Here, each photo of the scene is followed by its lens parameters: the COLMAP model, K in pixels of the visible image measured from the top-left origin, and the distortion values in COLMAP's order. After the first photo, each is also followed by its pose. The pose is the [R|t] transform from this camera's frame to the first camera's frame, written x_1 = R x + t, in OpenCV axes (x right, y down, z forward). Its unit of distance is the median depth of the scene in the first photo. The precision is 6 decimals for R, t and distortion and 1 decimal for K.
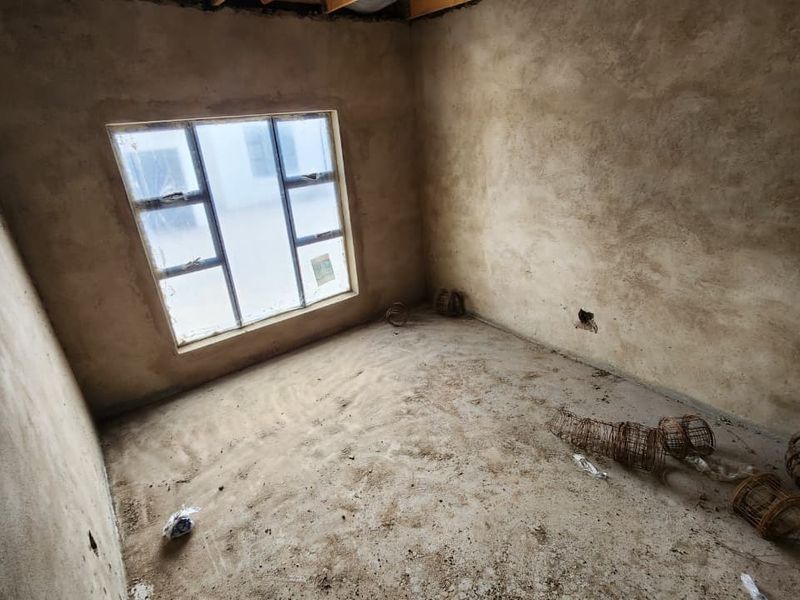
lens RADIAL K [[426.3, 0, 406.8], [0, 426.3, 309.9], [0, 0, 1]] dist [0.002498, -0.000360]
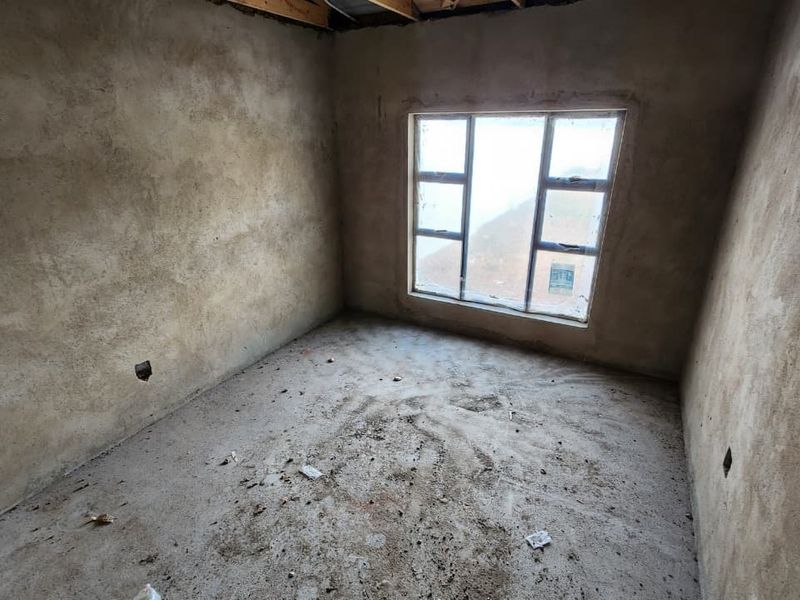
lens RADIAL K [[426.3, 0, 406.8], [0, 426.3, 309.9], [0, 0, 1]] dist [0.002498, -0.000360]
pose [[0.456326, 0.418717, -0.785139, 0.431333], [-0.389932, 0.887229, 0.246532, -0.153417], [0.799825, 0.193652, 0.568136, 0.253450]]
